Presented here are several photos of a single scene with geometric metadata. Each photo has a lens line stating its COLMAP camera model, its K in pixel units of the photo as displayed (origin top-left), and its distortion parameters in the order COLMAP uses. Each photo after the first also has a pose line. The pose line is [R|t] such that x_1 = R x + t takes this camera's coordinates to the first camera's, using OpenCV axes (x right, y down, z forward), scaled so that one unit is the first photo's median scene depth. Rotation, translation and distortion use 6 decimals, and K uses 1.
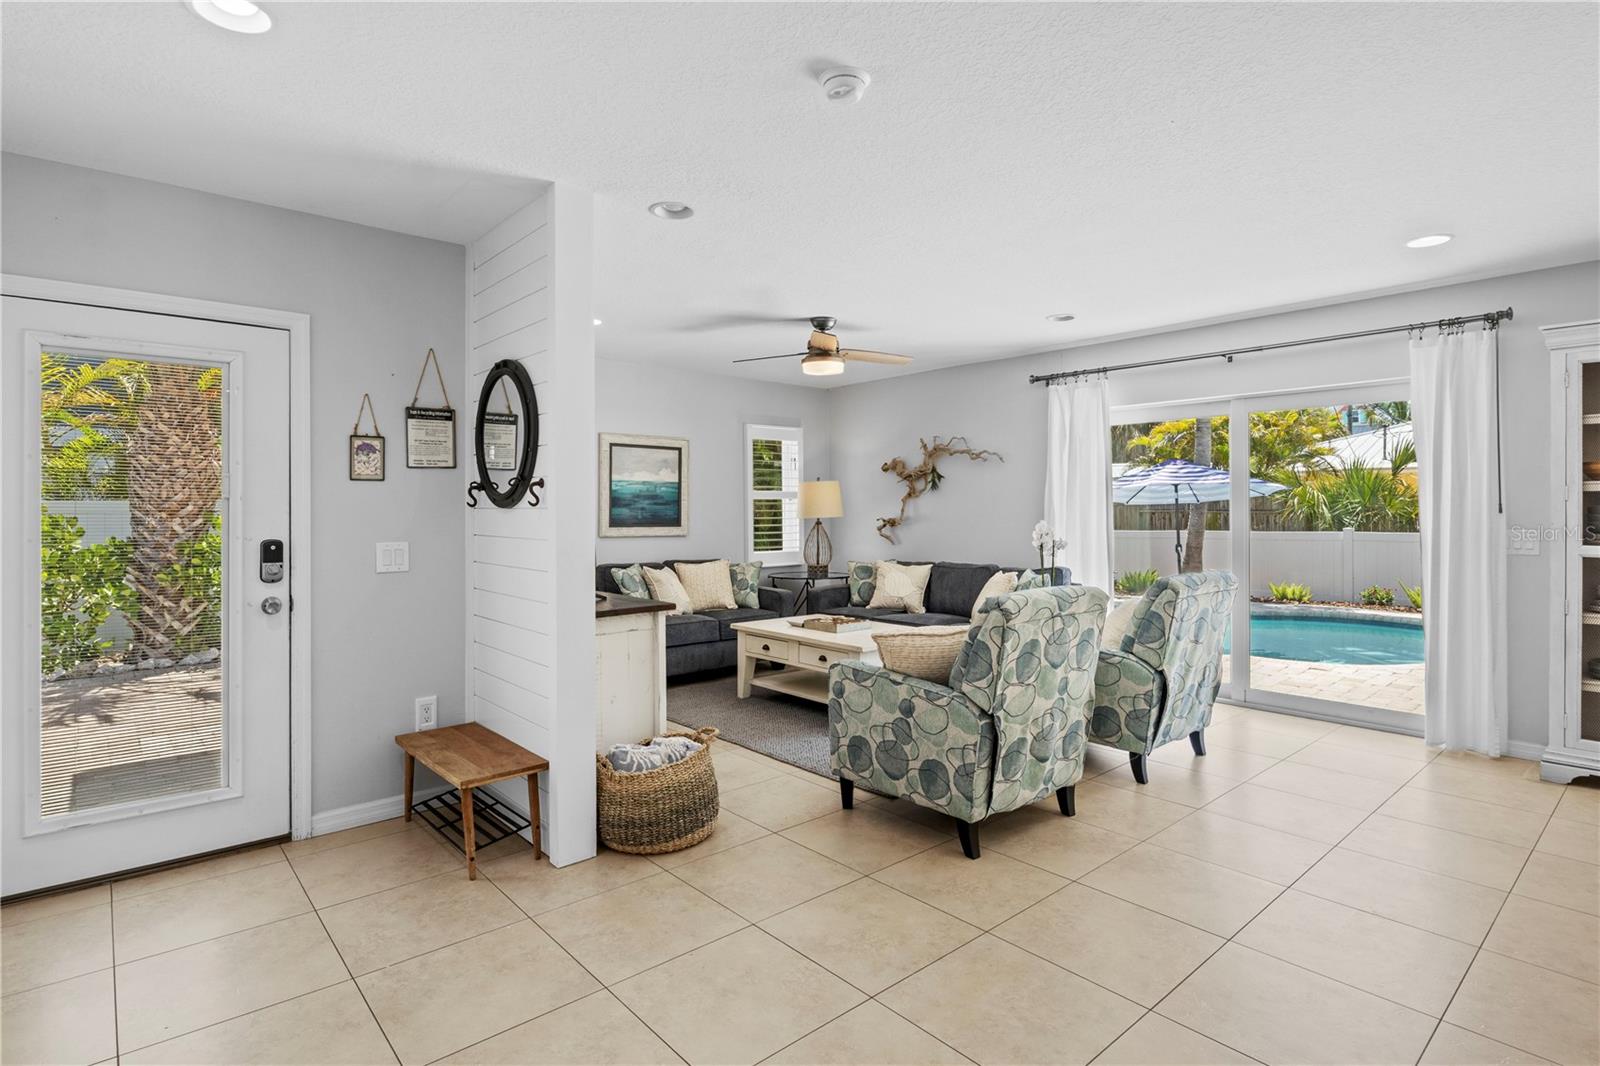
lens RADIAL K [[803.1, 0, 782.4], [0, 803.1, 510.6], [0, 0, 1]] dist [-0.012972, 0.000499]
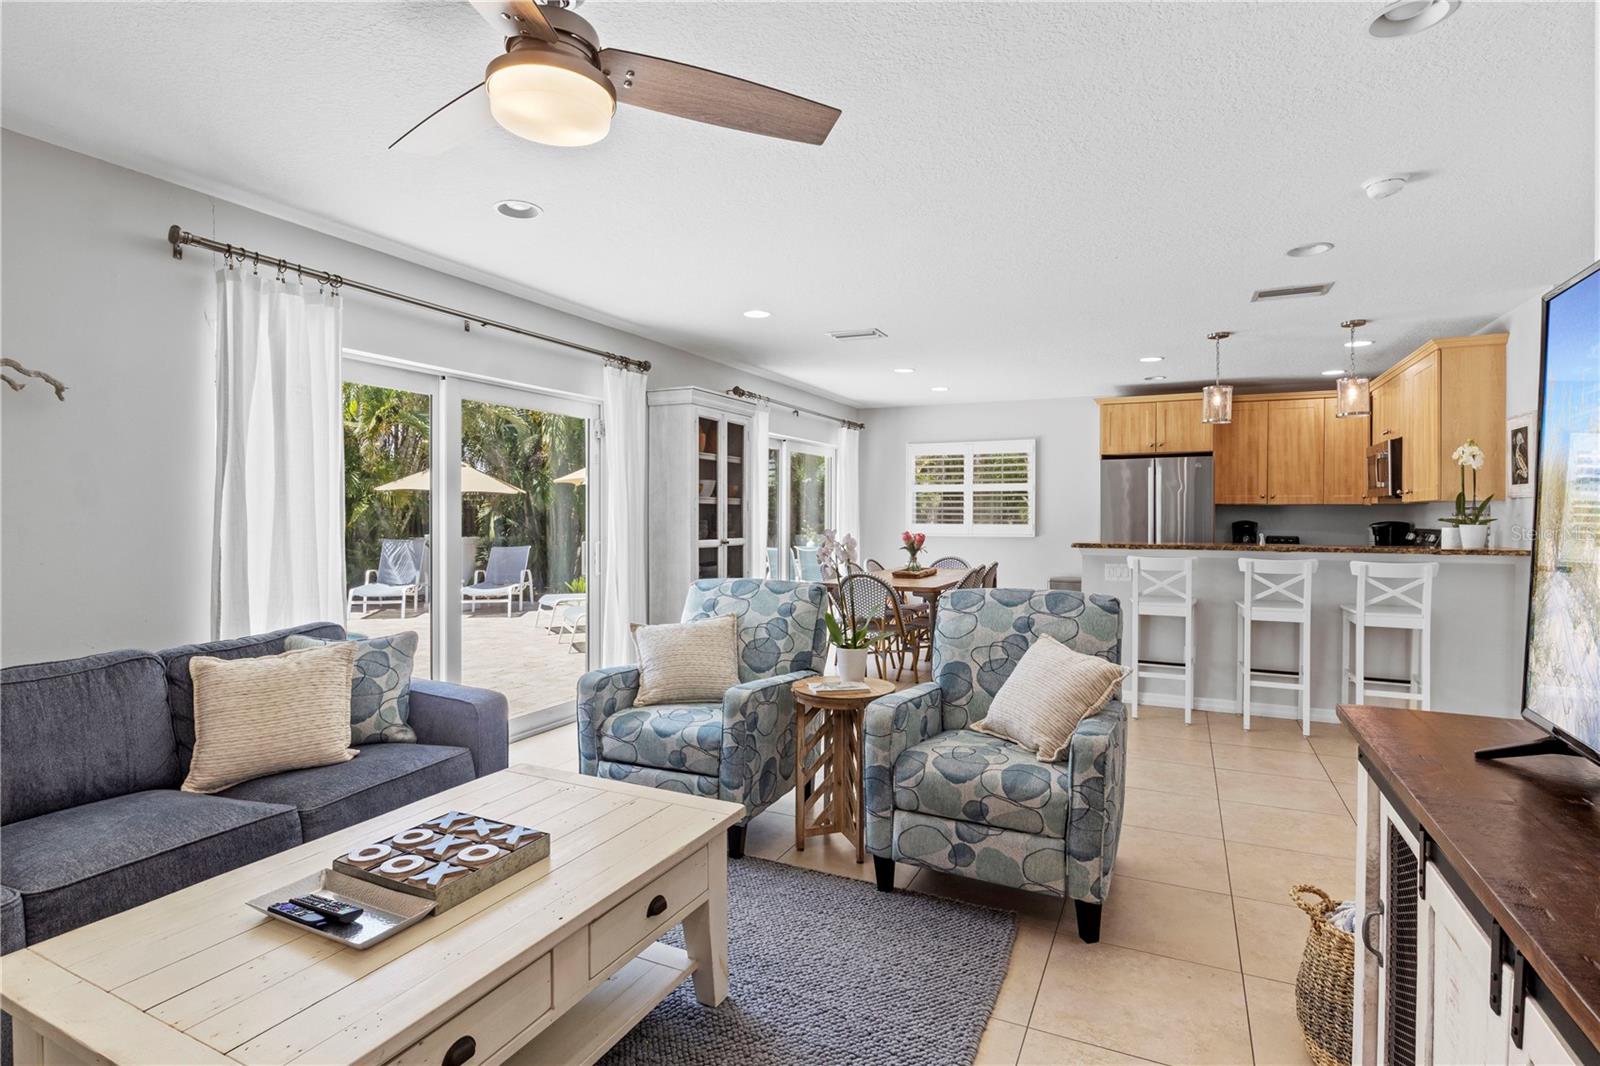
lens RADIAL K [[803.1, 0, 803.1], [0, 803.1, 520.6], [0, 0, 1]] dist [-0.012972, 0.000499]
pose [[-0.416344, -0.004639, 0.909195, -0.291269], [0.003061, 0.999974, 0.006504, -0.001156], [-0.909202, 0.005491, -0.416319, 0.984206]]
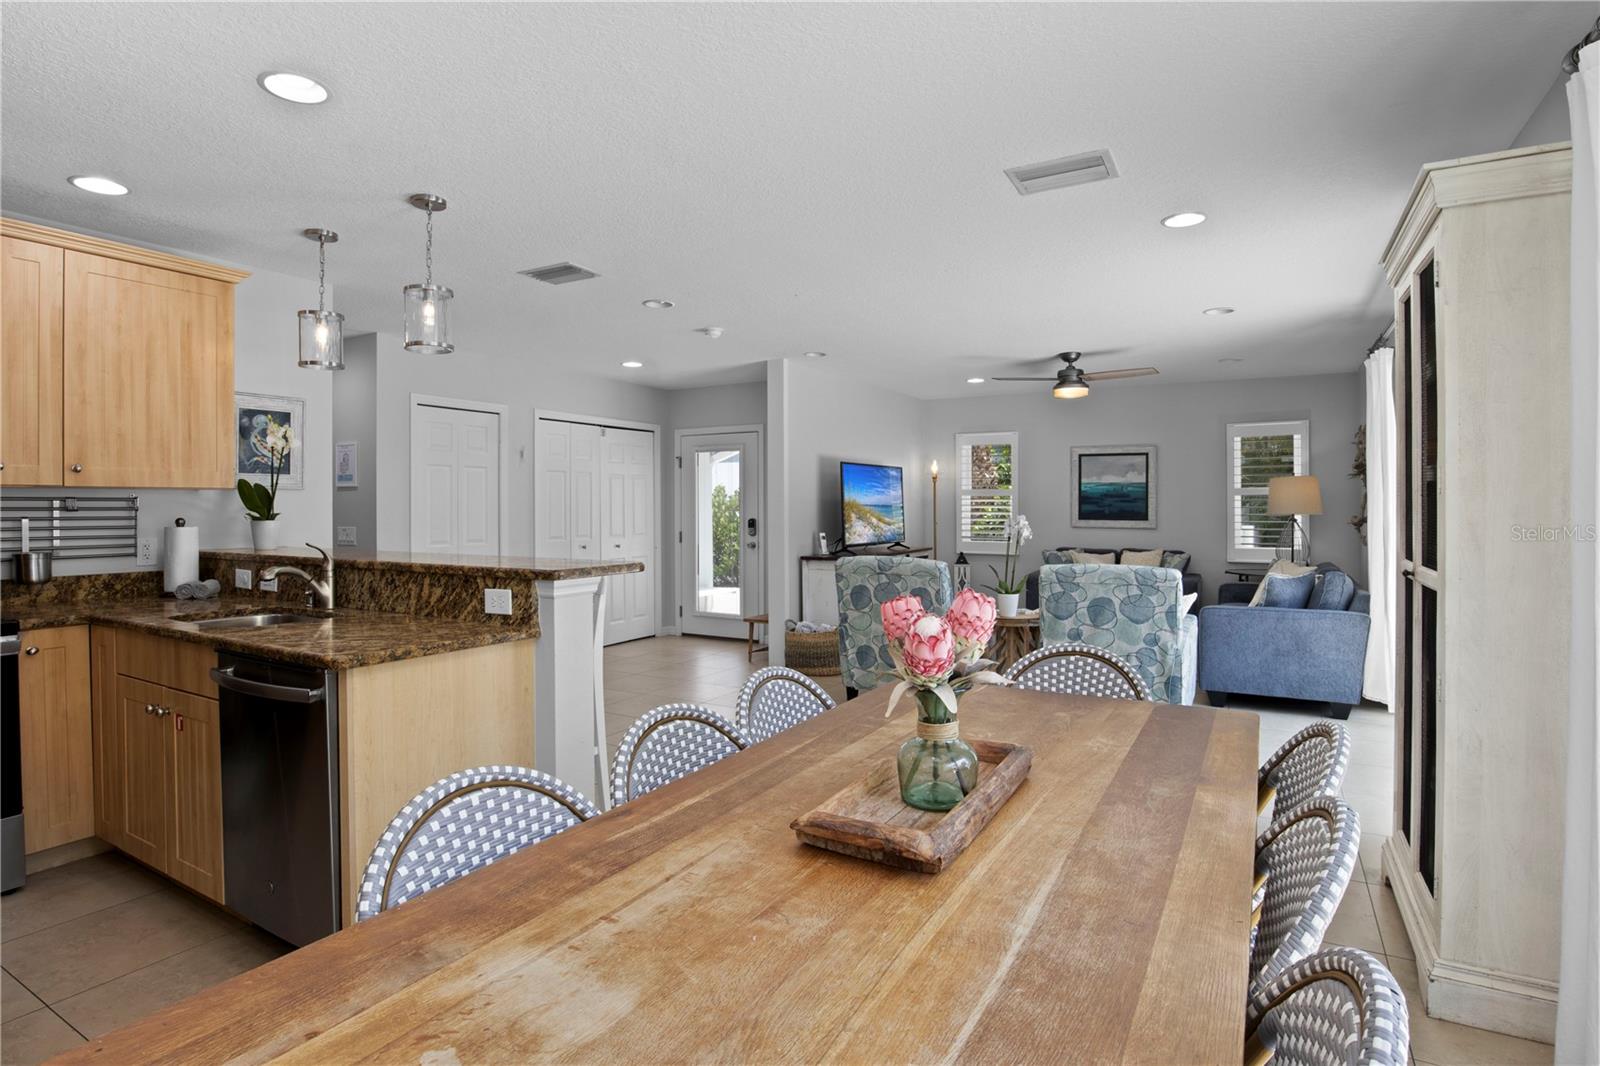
lens RADIAL K [[803.1, 0, 775.4], [0, 803.1, 510.7], [0, 0, 1]] dist [-0.012972, 0.000499]
pose [[0.318948, 0.007400, -0.947743, 1.015920], [-0.000830, 0.999971, 0.007529, -0.003381], [0.947772, -0.001614, 0.318945, 0.162634]]
